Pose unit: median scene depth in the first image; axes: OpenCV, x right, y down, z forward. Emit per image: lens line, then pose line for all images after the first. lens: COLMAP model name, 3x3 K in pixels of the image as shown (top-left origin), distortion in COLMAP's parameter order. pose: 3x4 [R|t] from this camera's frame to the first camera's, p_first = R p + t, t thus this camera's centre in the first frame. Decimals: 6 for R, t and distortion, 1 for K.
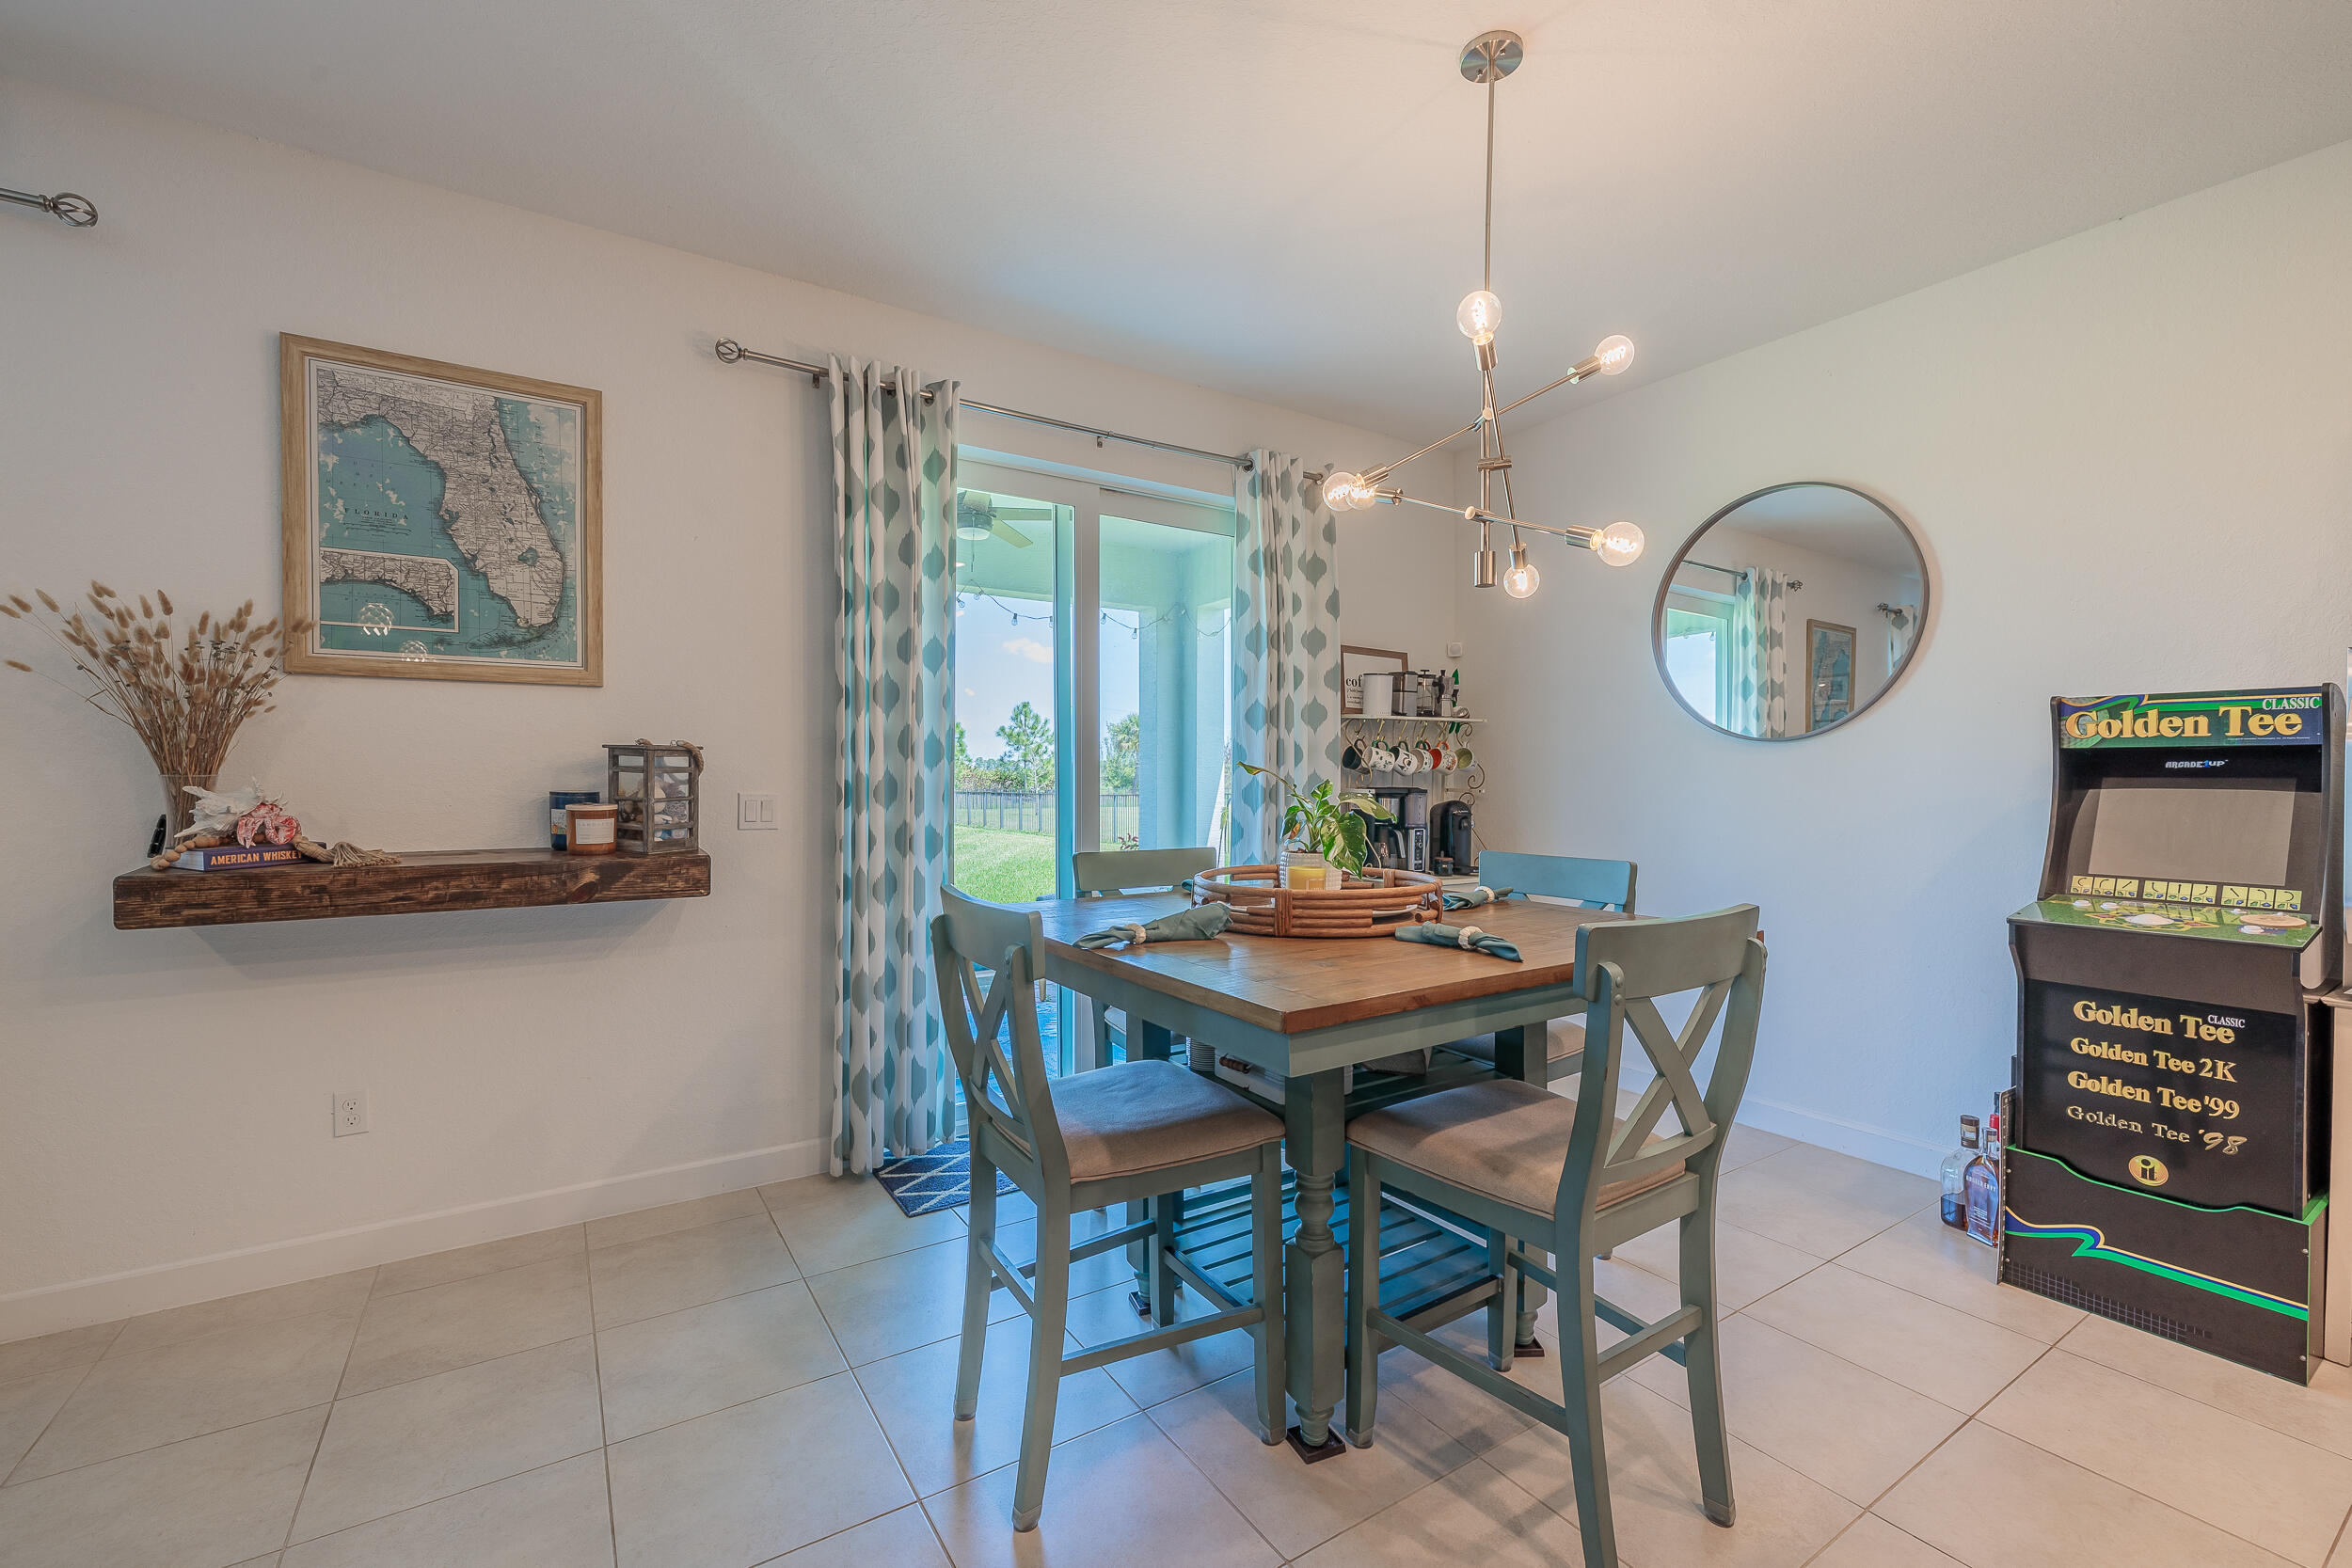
lens RADIAL K [[980.0, 0, 1172.6], [0, 980.0, 784.4], [0, 0, 1]] dist [-0.000770, -0.000404]
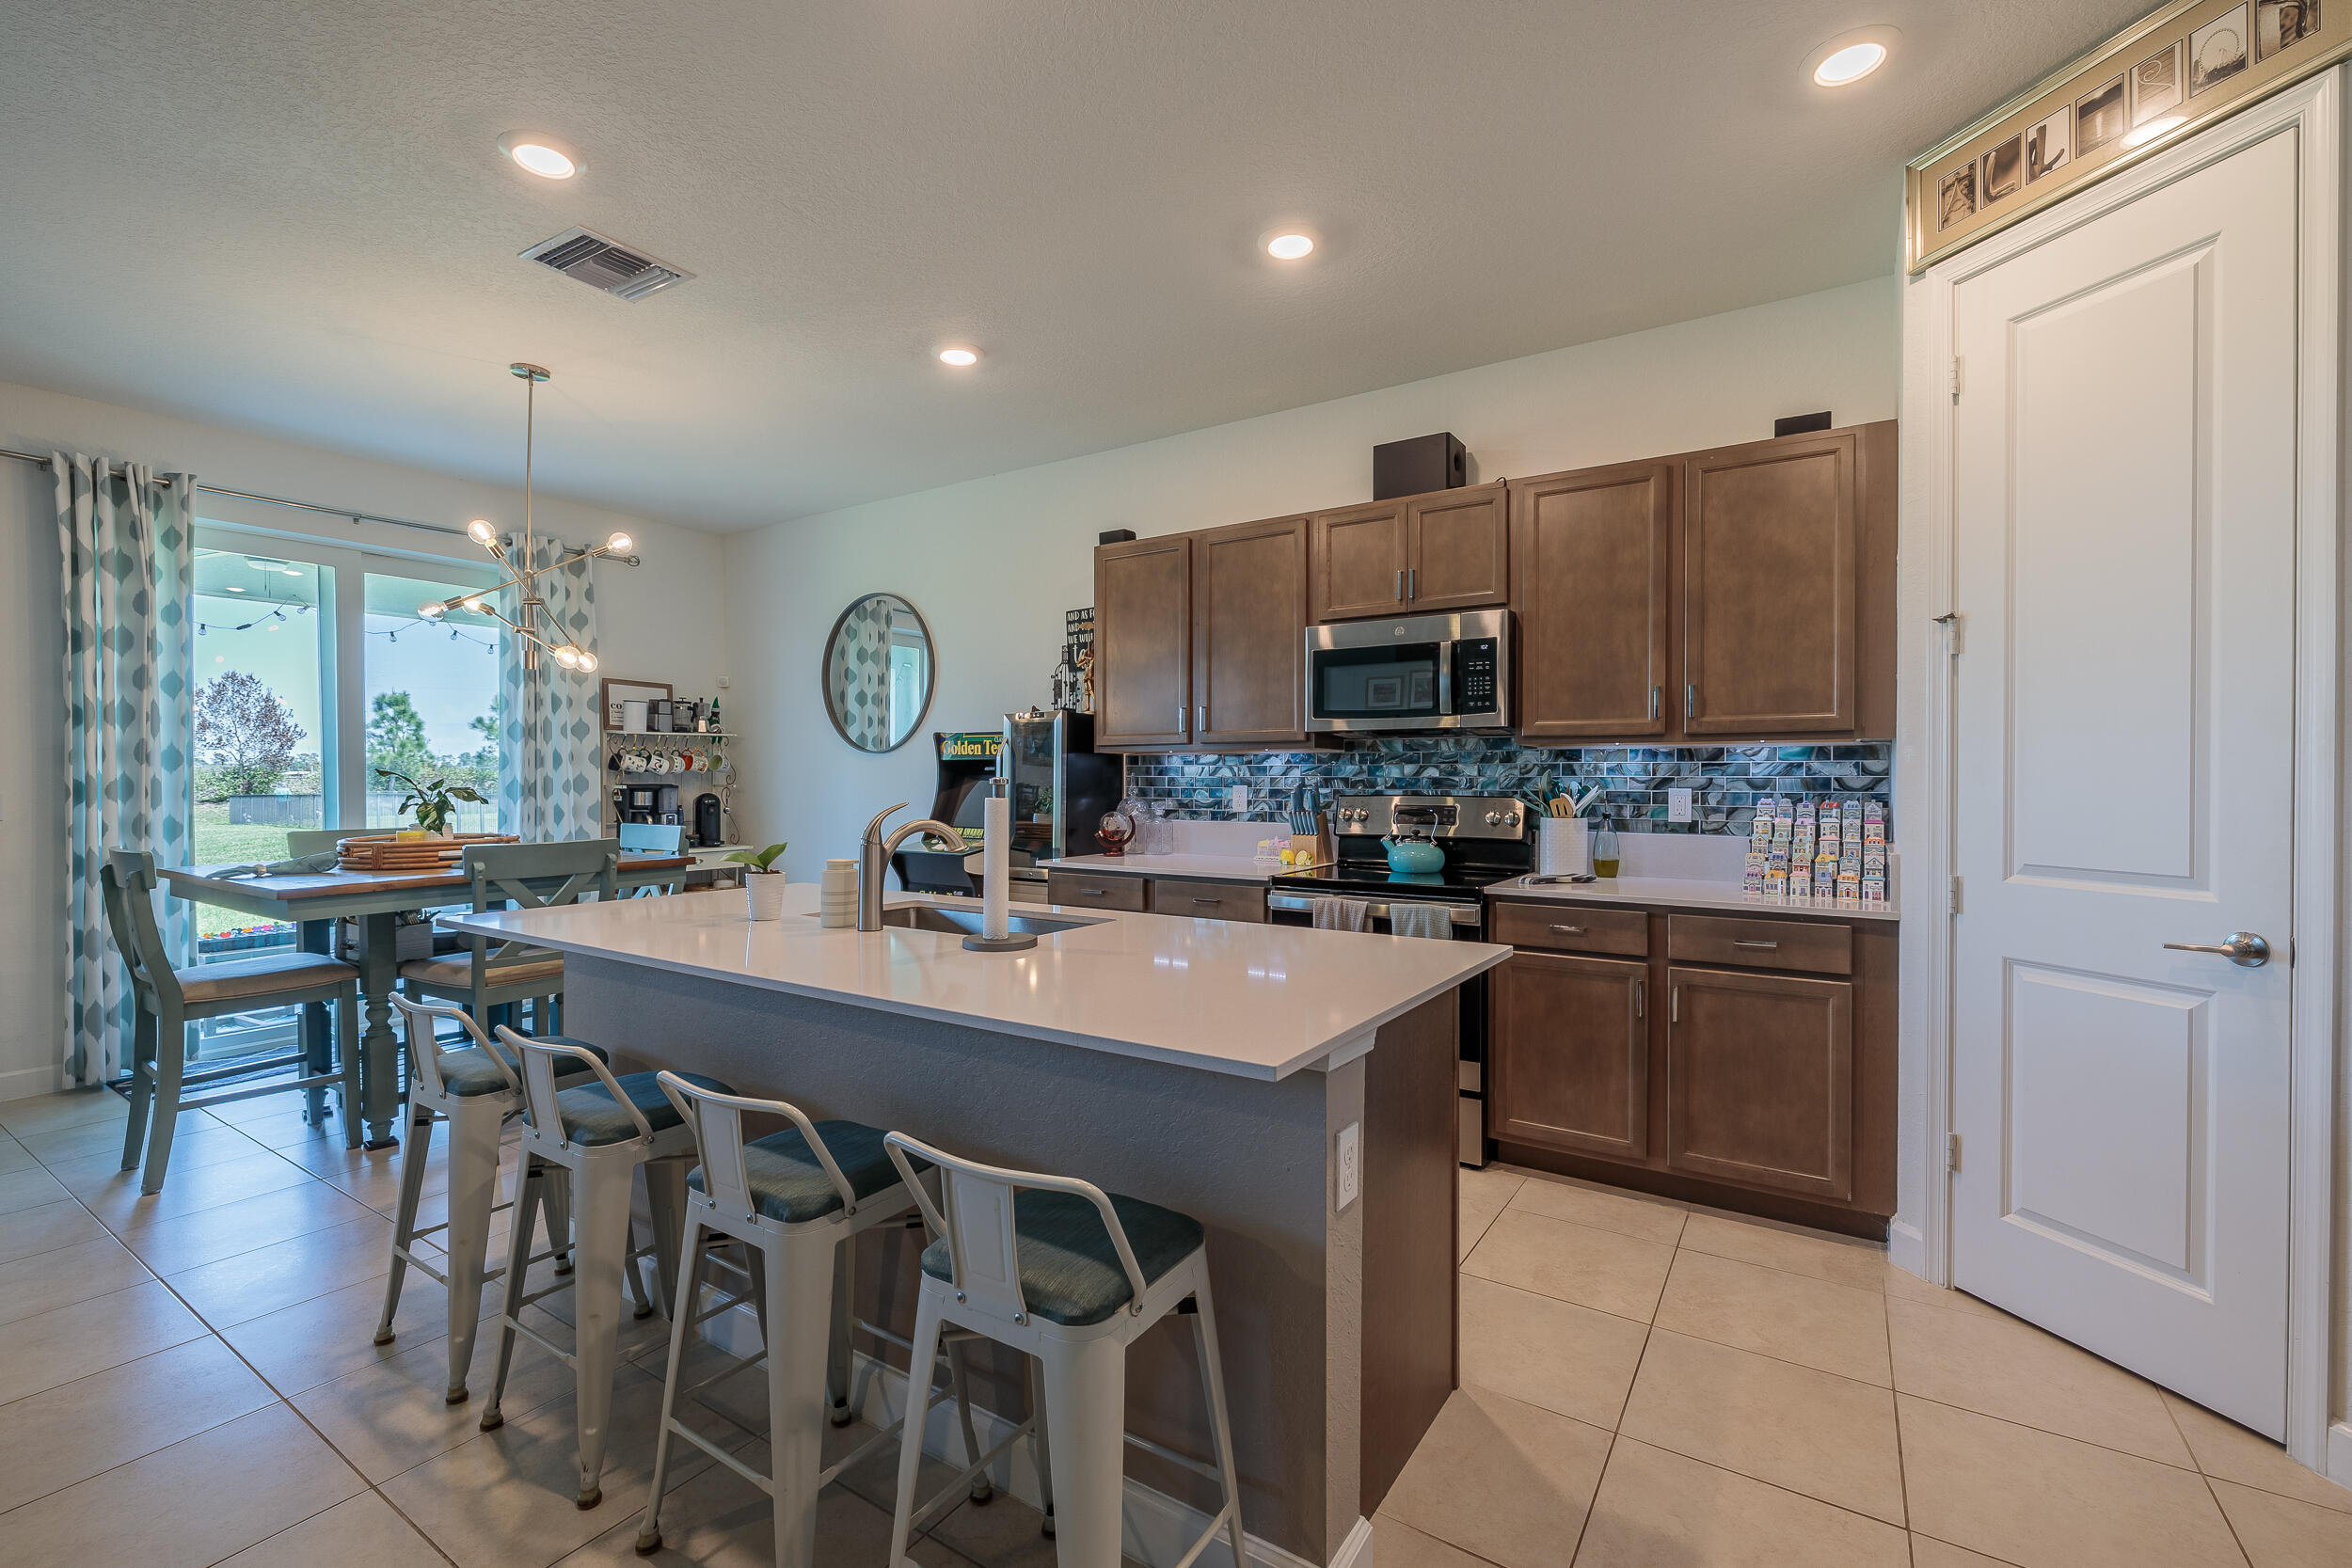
lens RADIAL K [[998.6, 0, 1176.0], [0, 998.6, 784.0], [0, 0, 1]] dist [-0.000033, -0.000394]
pose [[0.911615, -0.007893, 0.410968, 0.495933], [0.007177, 0.999969, 0.003286, 0.006012], [-0.410981, -0.000046, 0.911644, -0.877530]]
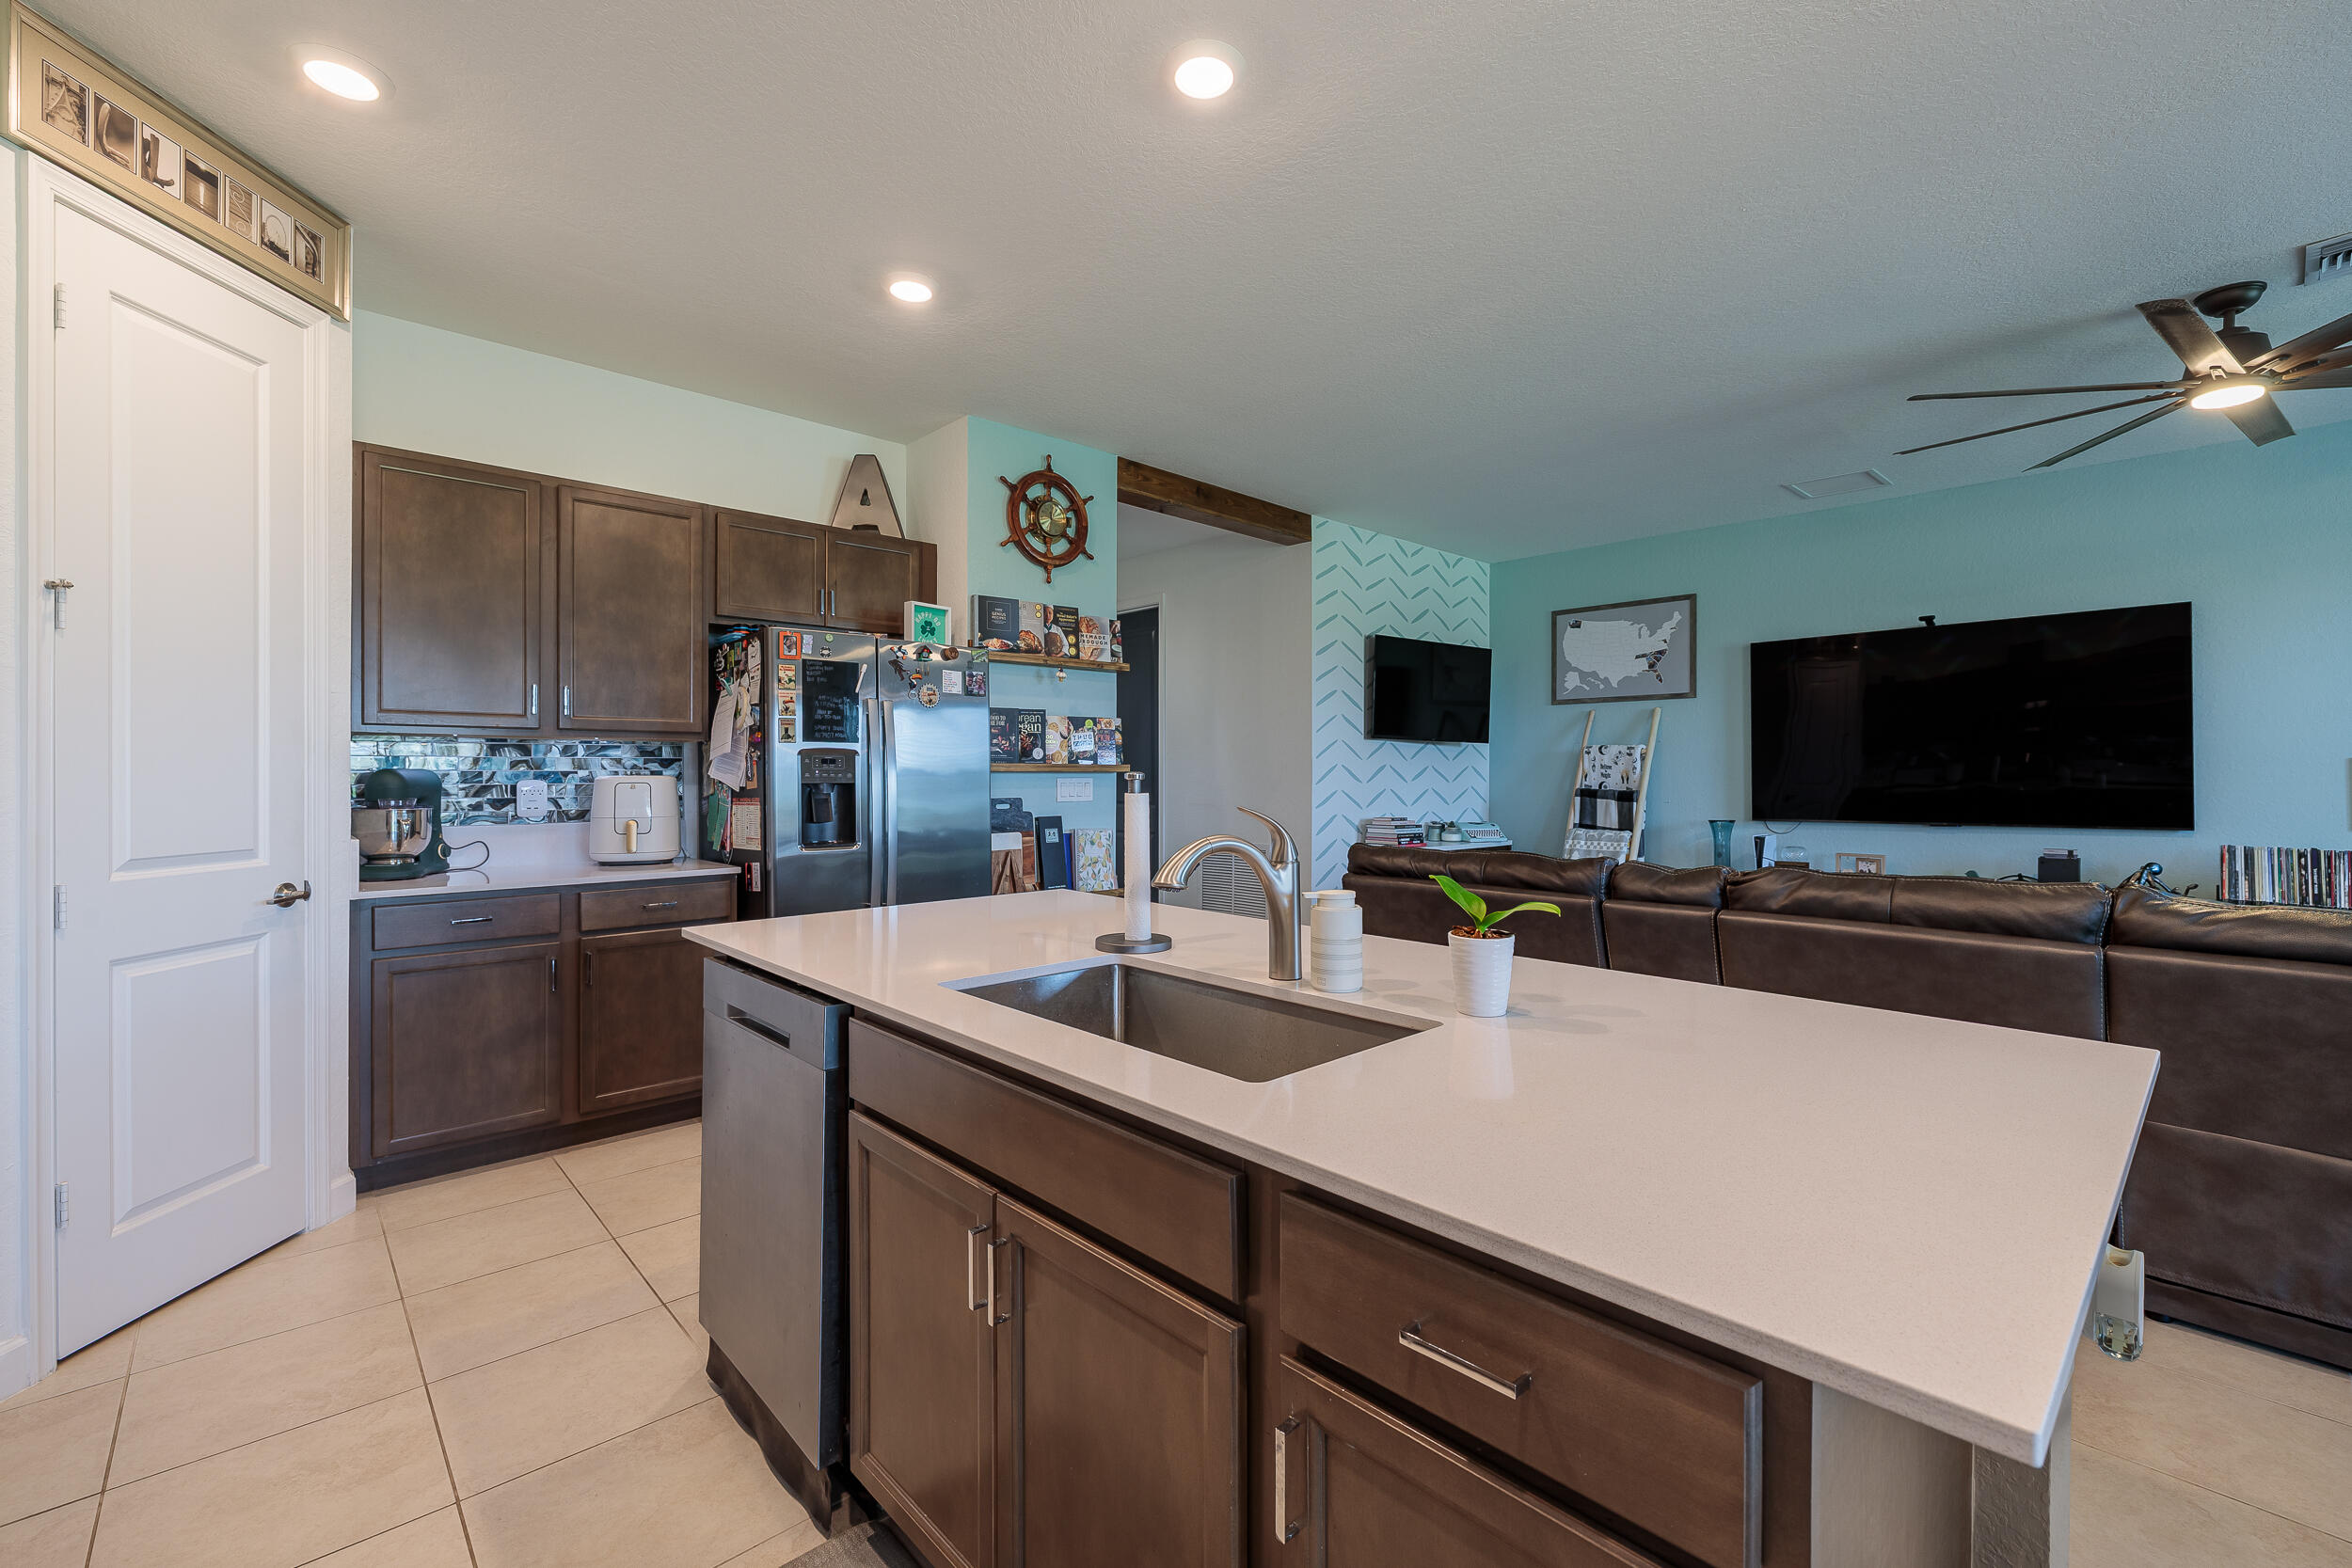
lens RADIAL K [[990.8, 0, 1190.5], [0, 990.8, 775.5], [0, 0, 1]] dist [-0.000914, -0.000168]
pose [[-0.983344, -0.005970, -0.181658, 0.781831], [-0.007536, 0.999940, 0.007935, -0.002213], [0.181599, 0.009172, -0.983330, 0.593432]]
